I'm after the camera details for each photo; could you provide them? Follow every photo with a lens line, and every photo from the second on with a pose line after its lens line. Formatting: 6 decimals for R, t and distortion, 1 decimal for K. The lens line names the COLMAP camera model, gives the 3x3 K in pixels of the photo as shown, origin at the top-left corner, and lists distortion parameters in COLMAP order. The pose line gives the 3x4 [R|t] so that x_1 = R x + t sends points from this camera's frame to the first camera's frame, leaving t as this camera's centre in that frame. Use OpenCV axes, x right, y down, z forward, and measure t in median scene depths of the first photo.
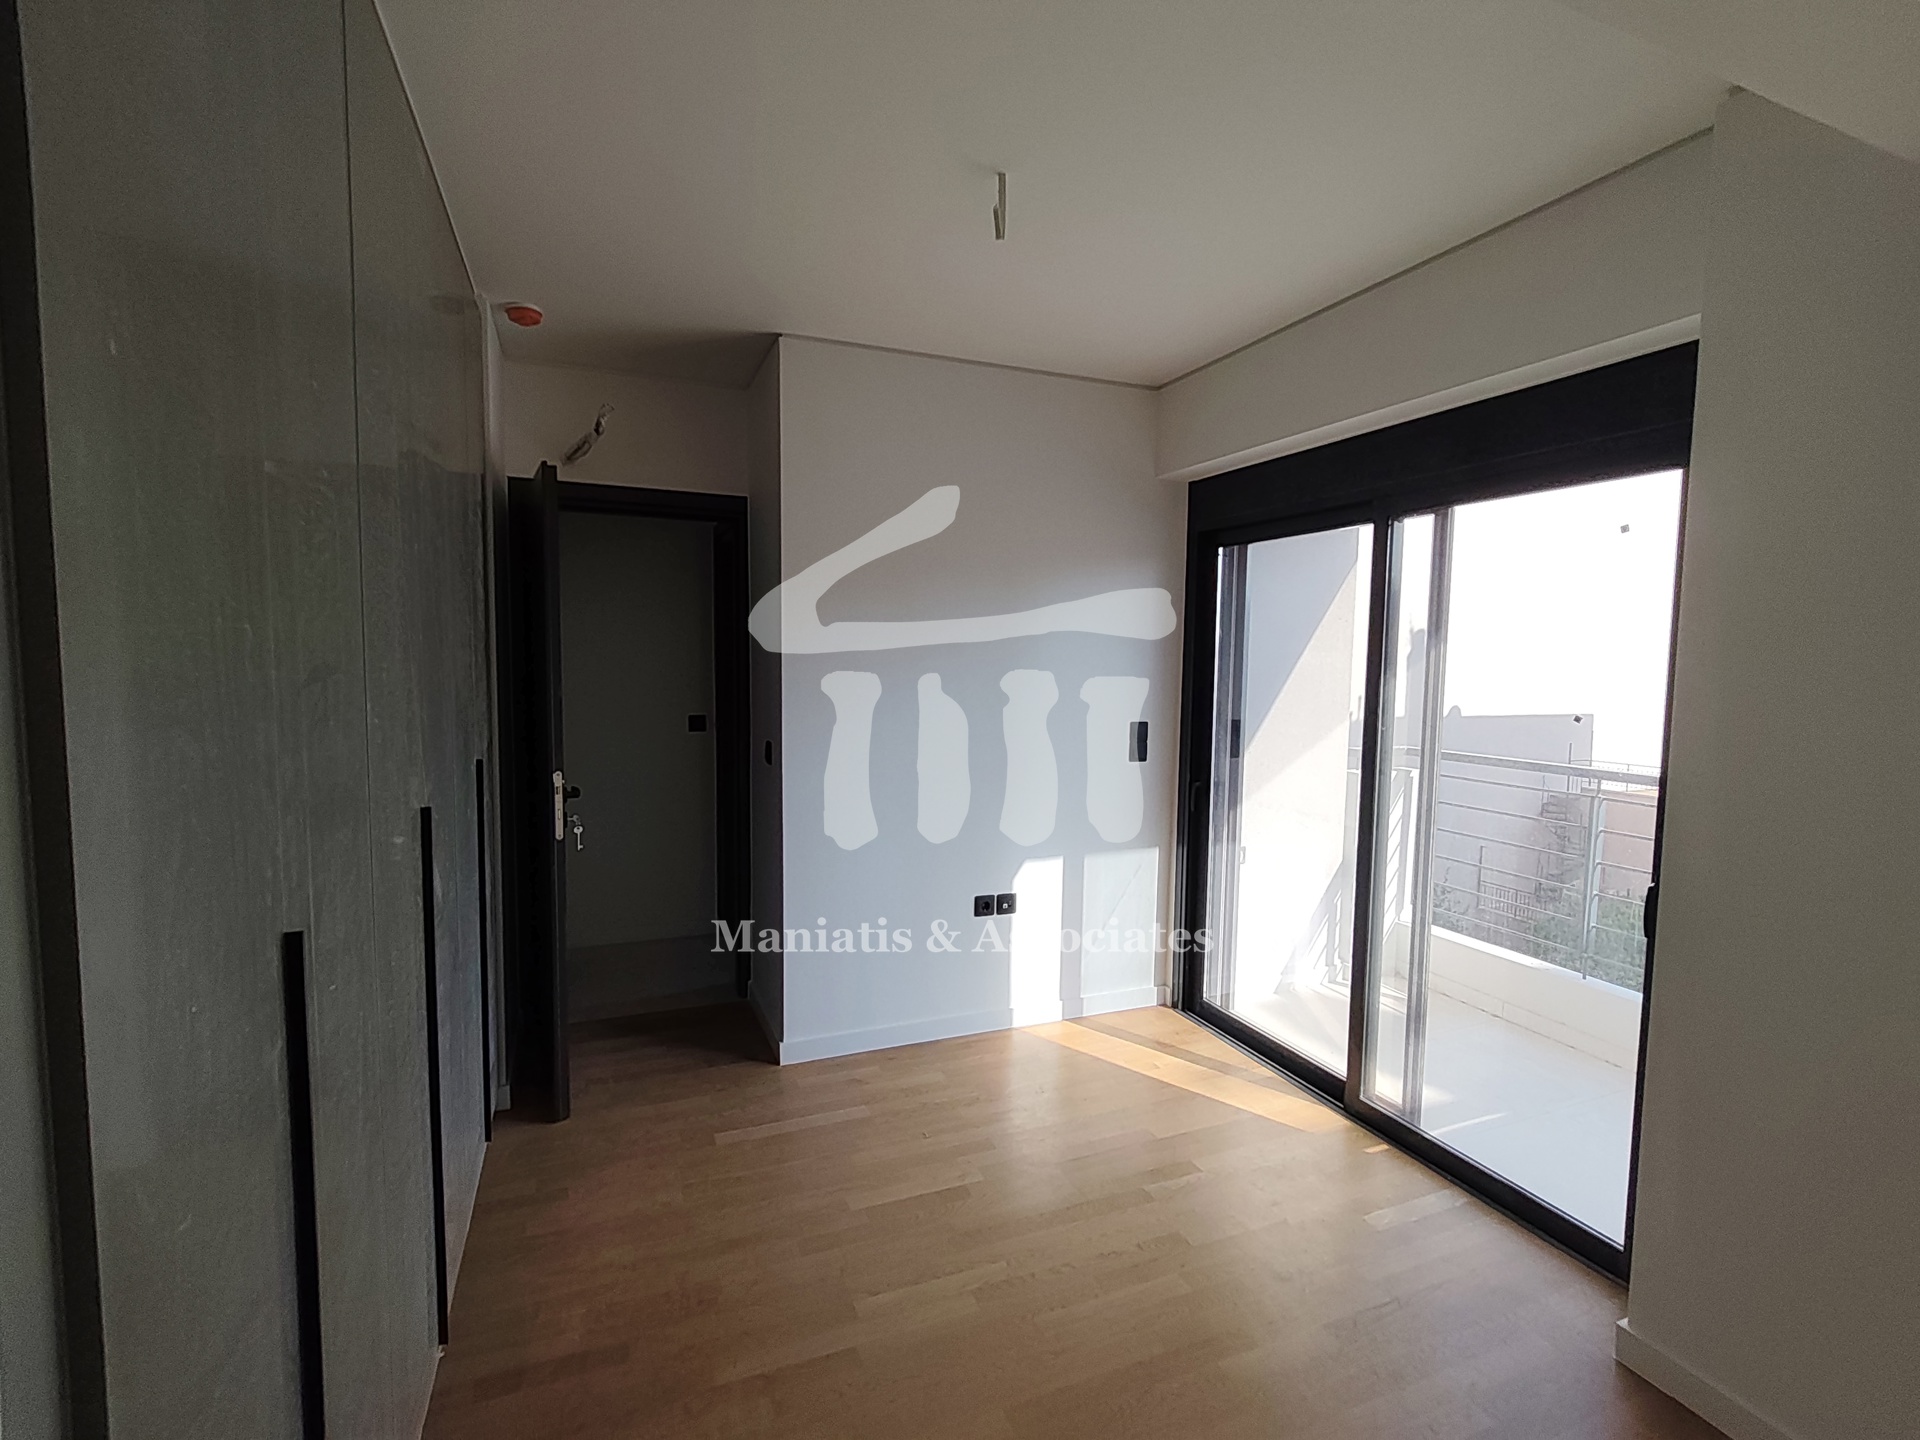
lens RADIAL K [[880.4, 0, 957.7], [0, 880.4, 720.0], [0, 0, 1]] dist [0.002198, -0.000124]
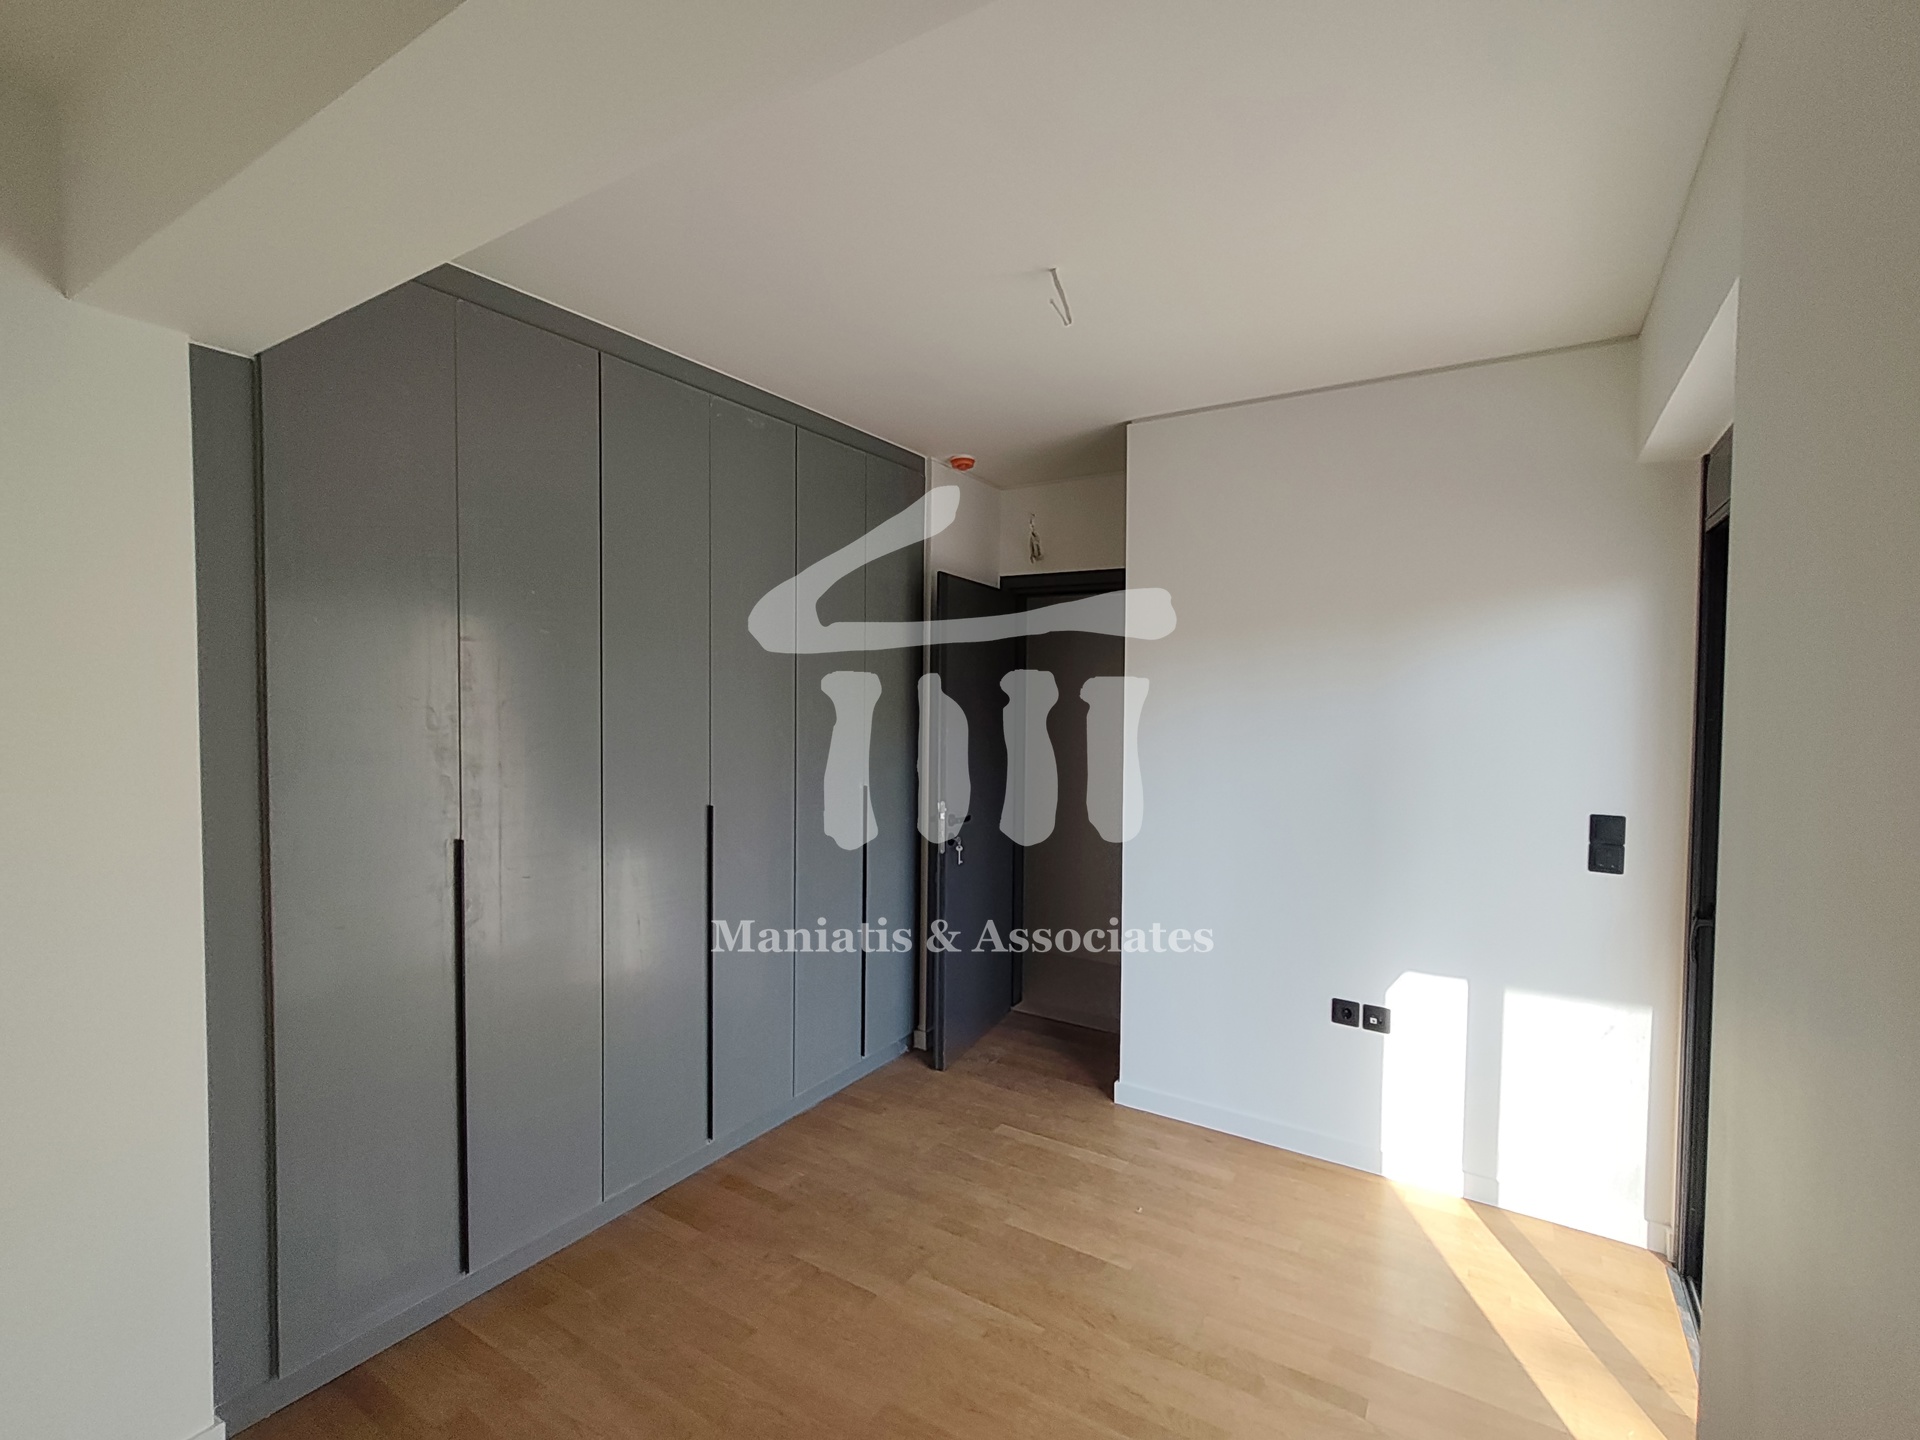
lens RADIAL K [[880.4, 0, 957.7], [0, 880.4, 721.0], [0, 0, 1]] dist [0.002198, -0.000124]
pose [[0.583352, 0.016929, -0.812043, 0.572882], [-0.062303, 0.997770, -0.023956, -0.028988], [0.809827, 0.064567, 0.583105, 0.215116]]
